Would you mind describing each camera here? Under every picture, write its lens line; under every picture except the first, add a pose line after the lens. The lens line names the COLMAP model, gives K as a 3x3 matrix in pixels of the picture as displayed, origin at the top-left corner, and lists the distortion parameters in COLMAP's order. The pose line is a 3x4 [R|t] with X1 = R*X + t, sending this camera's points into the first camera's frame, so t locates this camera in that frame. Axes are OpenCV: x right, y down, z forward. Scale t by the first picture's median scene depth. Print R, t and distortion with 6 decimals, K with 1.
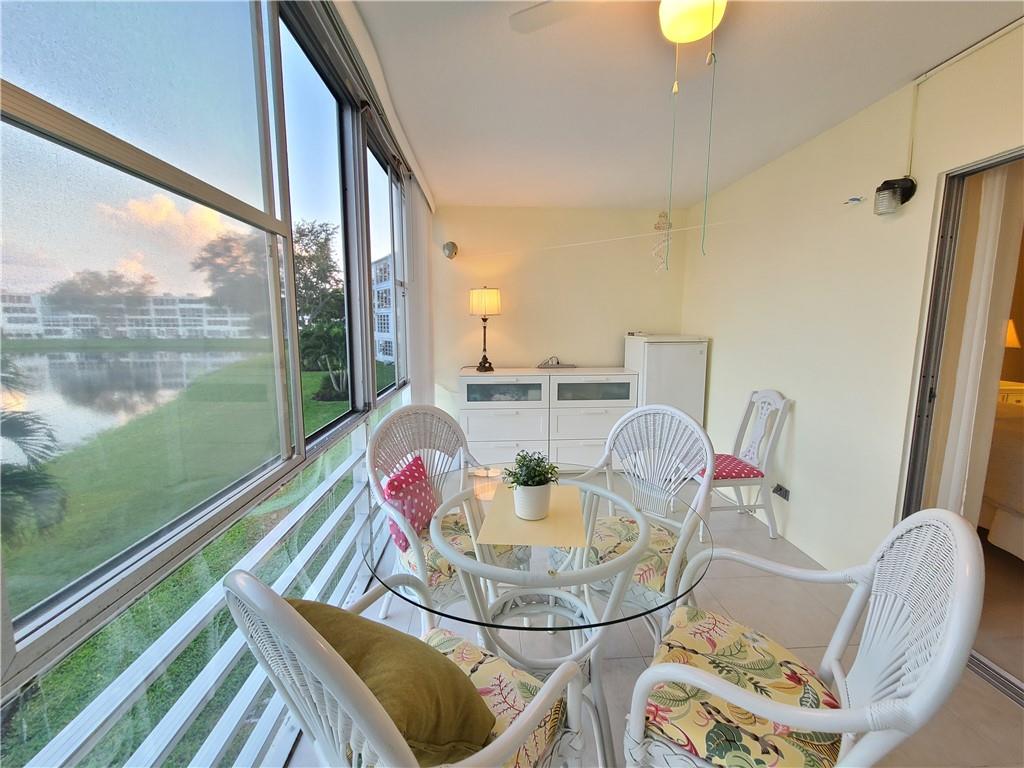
lens RADIAL K [[418.8, 0, 515.4], [0, 418.8, 379.2], [0, 0, 1]] dist [-0.000596, -0.000883]
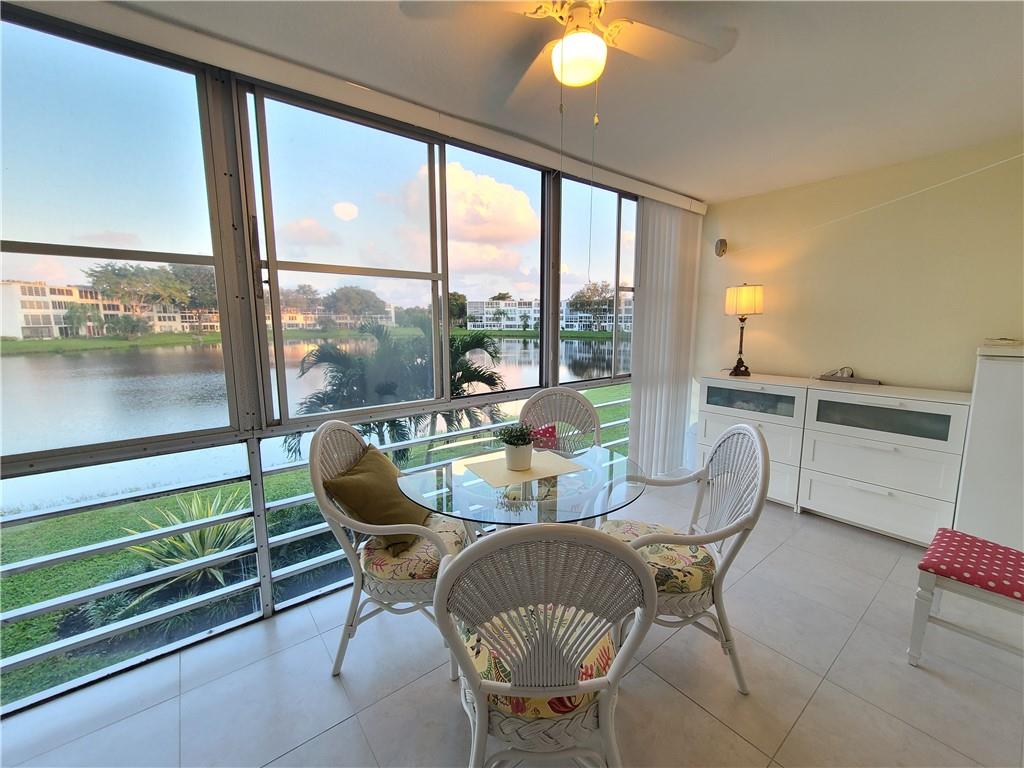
lens RADIAL K [[418.8, 0, 513.9], [0, 418.8, 380.3], [0, 0, 1]] dist [-0.000596, -0.000883]
pose [[0.562450, 0.113175, -0.819049, 0.389569], [-0.102918, 0.992467, 0.066463, -0.018237], [0.820401, 0.046913, 0.569860, 0.066946]]
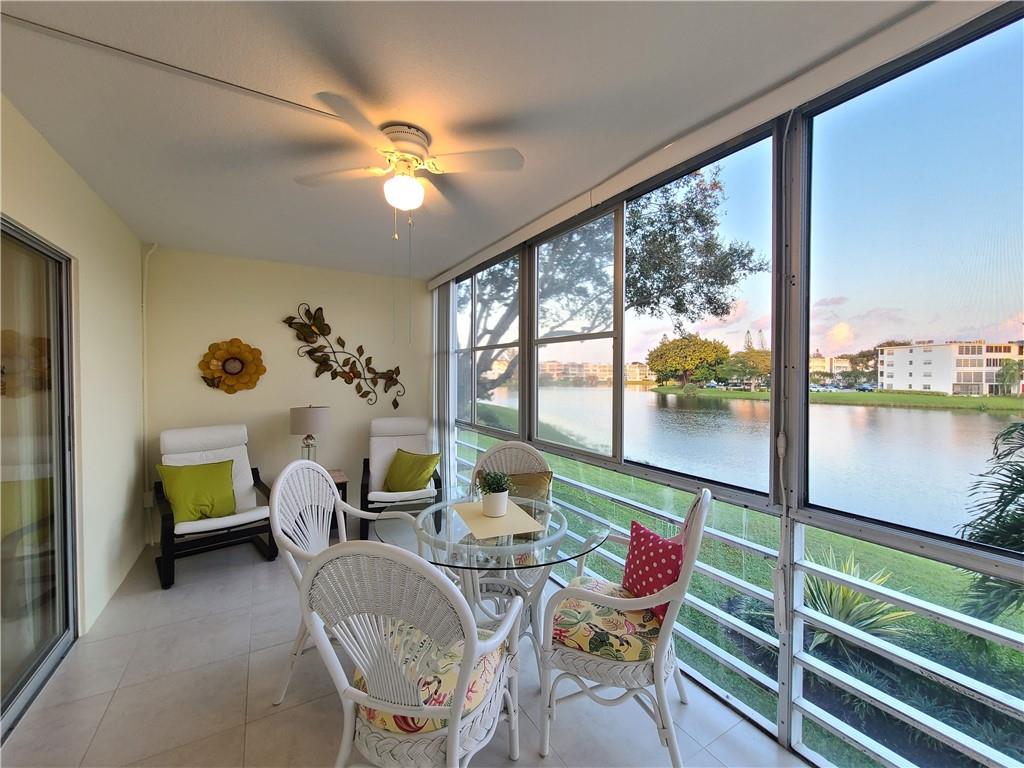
lens RADIAL K [[418.8, 0, 514.5], [0, 418.8, 380.4], [0, 0, 1]] dist [-0.000596, -0.000883]
pose [[-0.890040, -0.004646, -0.455859, 0.220087], [-0.070186, 0.989423, 0.126951, -0.114599], [0.450447, 0.144987, -0.880952, 0.786131]]
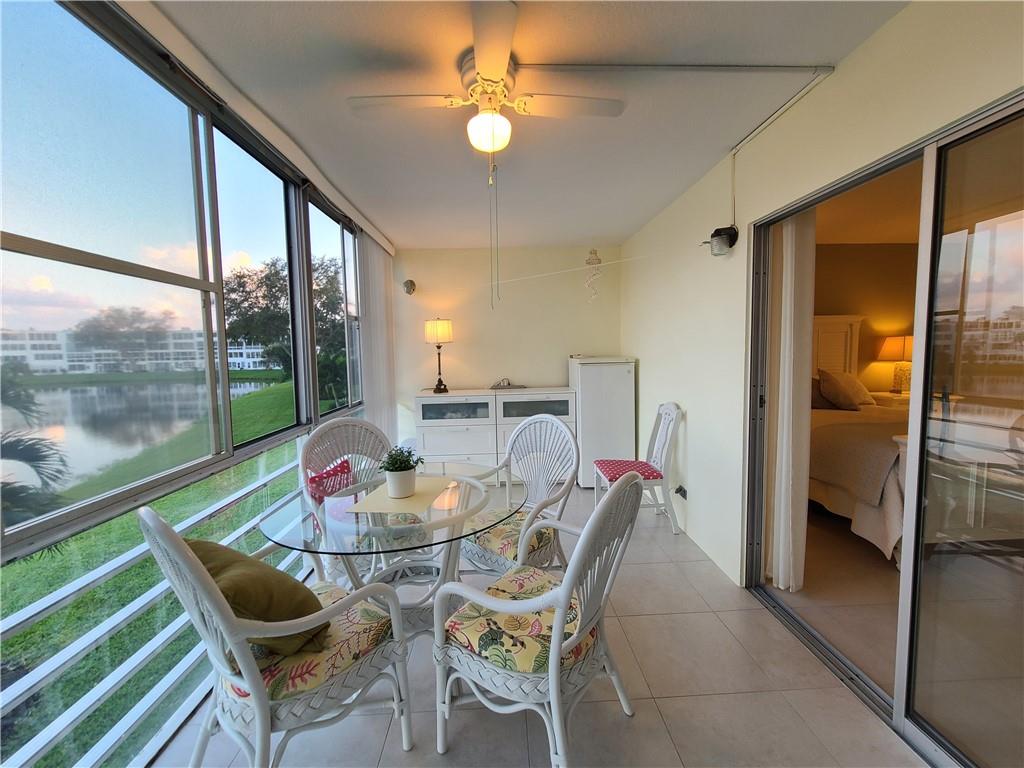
lens RADIAL K [[418.8, 0, 516.0], [0, 418.8, 378.3], [0, 0, 1]] dist [-0.000596, -0.000883]
pose [[0.999484, -0.021385, -0.023981, 0.151358], [0.019845, 0.997834, -0.062717, 0.016447], [0.025270, 0.062209, 0.997743, -0.111514]]
